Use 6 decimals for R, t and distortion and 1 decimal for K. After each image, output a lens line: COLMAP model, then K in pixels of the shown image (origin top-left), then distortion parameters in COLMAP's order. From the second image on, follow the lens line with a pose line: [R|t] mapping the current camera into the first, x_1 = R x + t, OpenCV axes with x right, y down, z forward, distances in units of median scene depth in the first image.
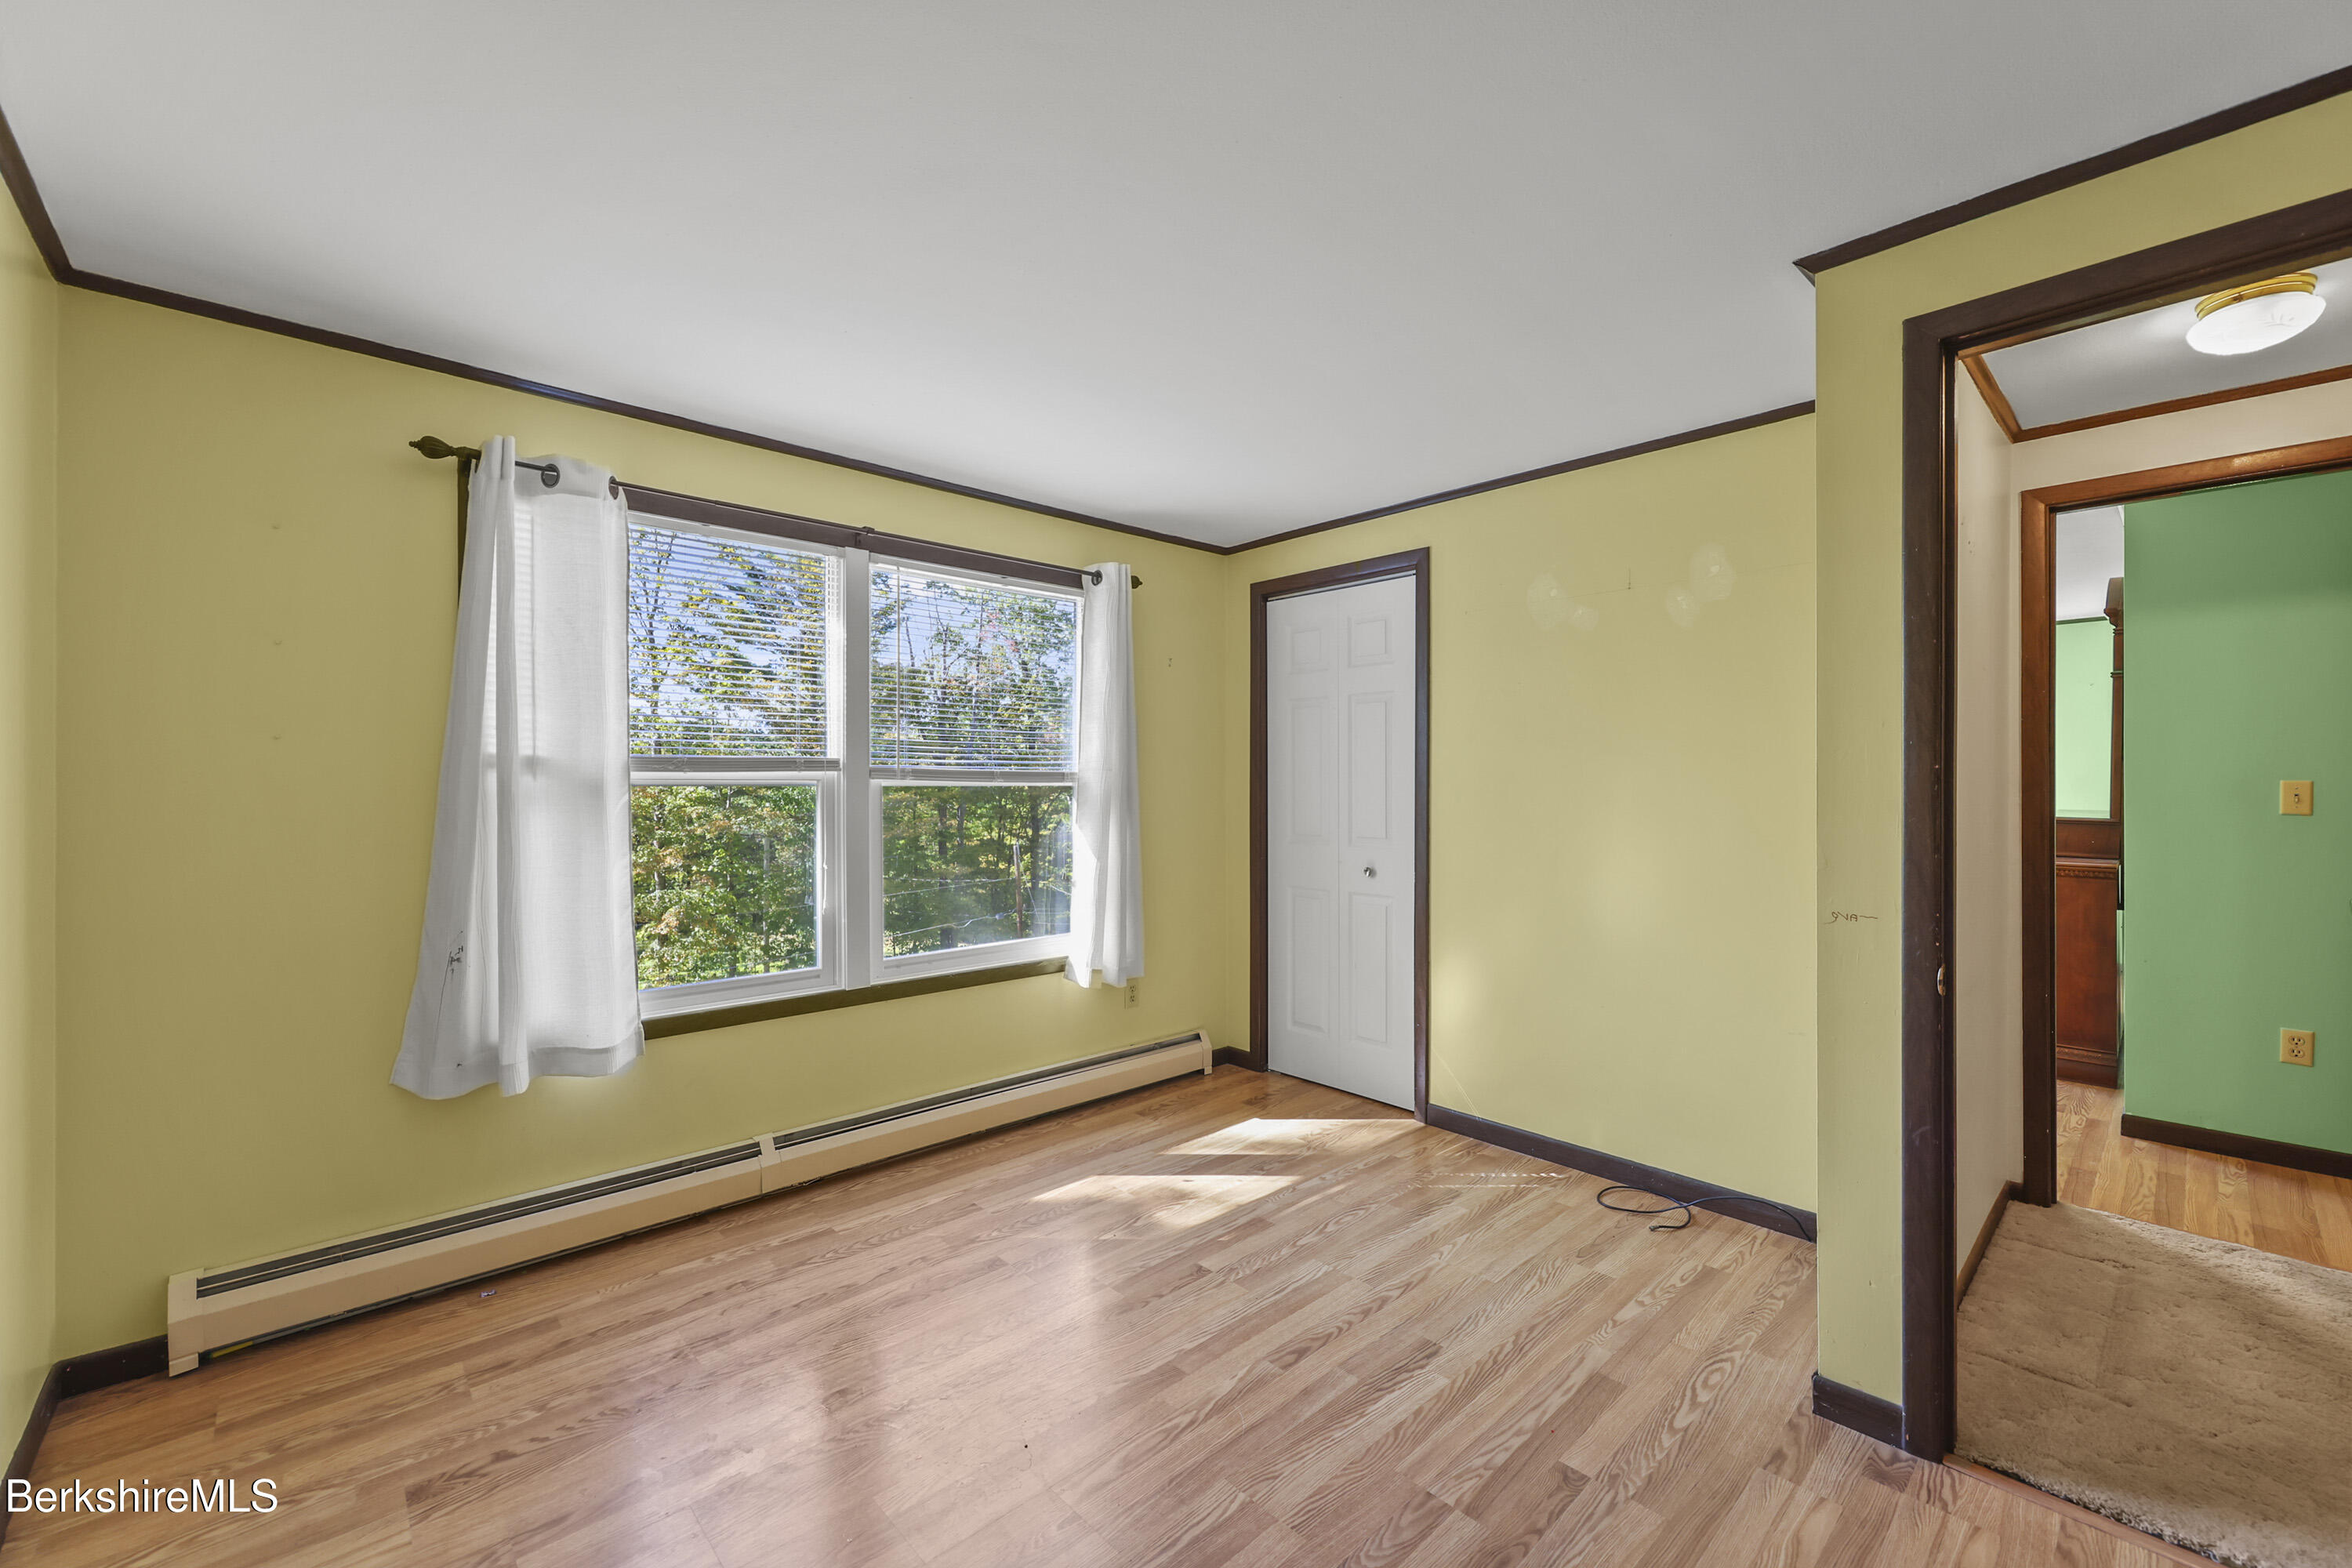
lens RADIAL K [[957.6, 0, 1183.4], [0, 957.6, 783.1], [0, 0, 1]] dist [0.000455, -0.000668]
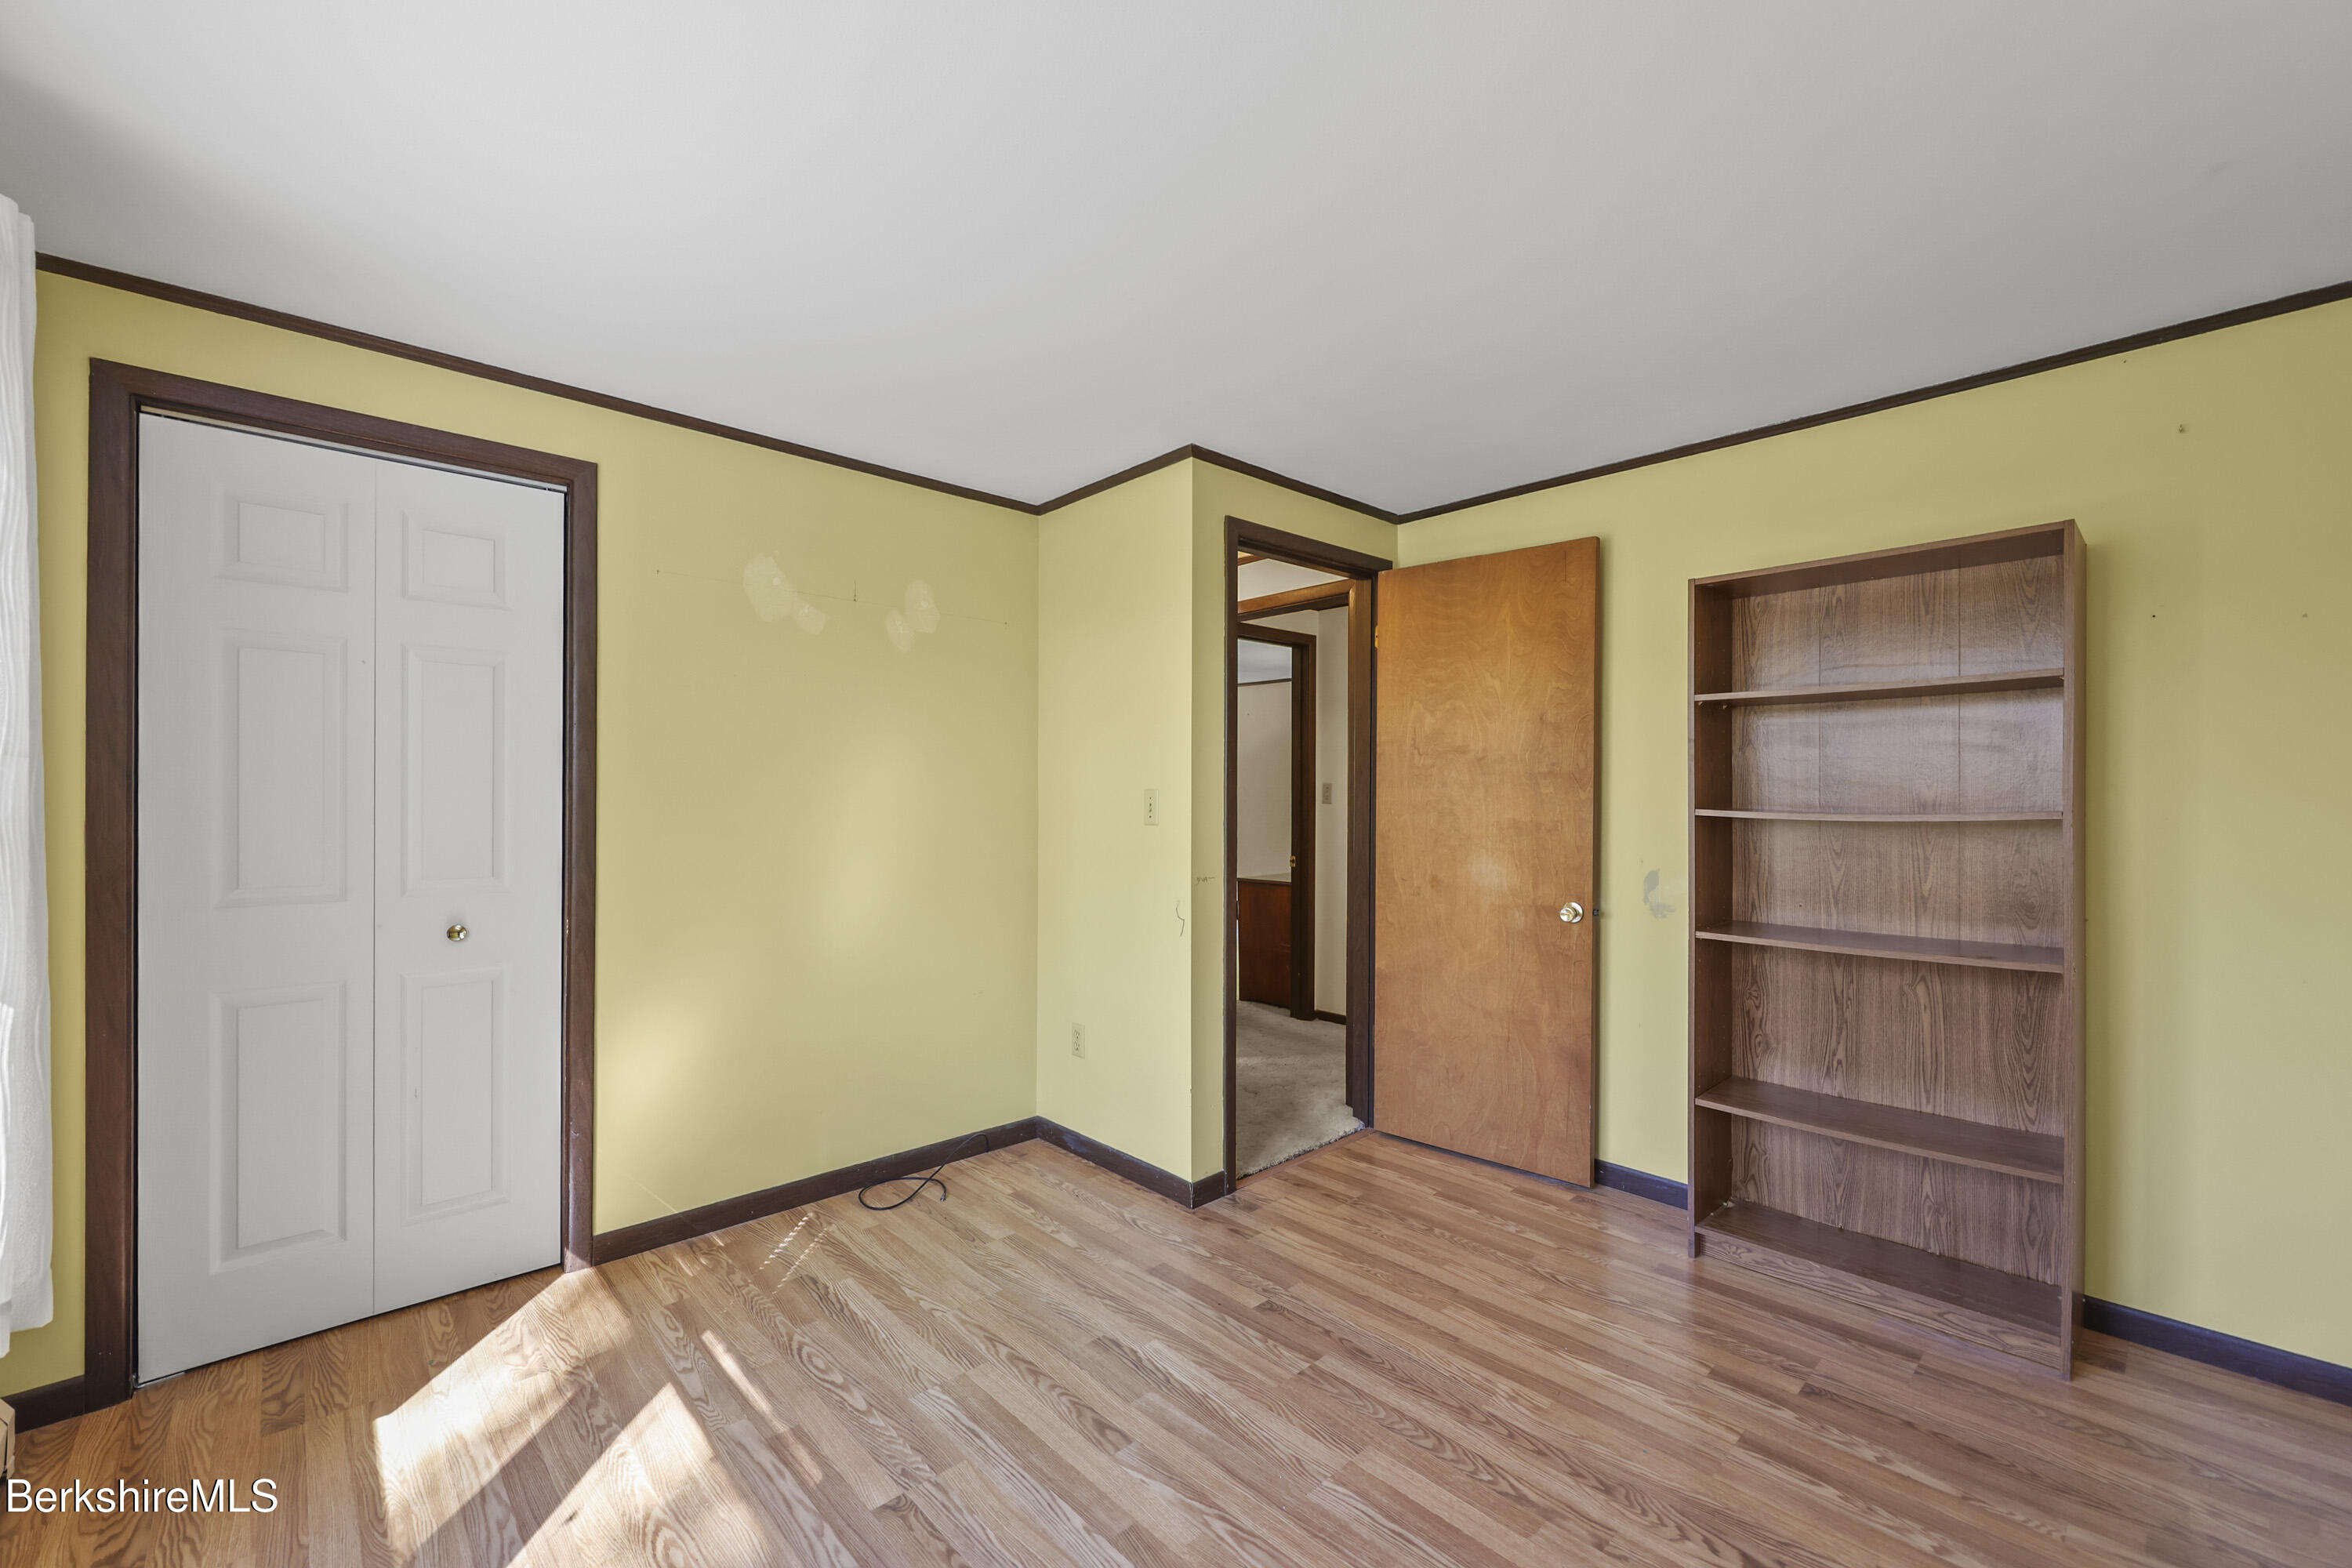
lens RADIAL K [[957.6, 0, 1184.1], [0, 957.6, 787.6], [0, 0, 1]] dist [0.000455, -0.000668]
pose [[-0.015247, 0.009731, 0.999836, -0.617791], [-0.001994, 0.999950, -0.009763, 0.004750], [-0.999882, -0.002143, -0.015227, 0.744108]]
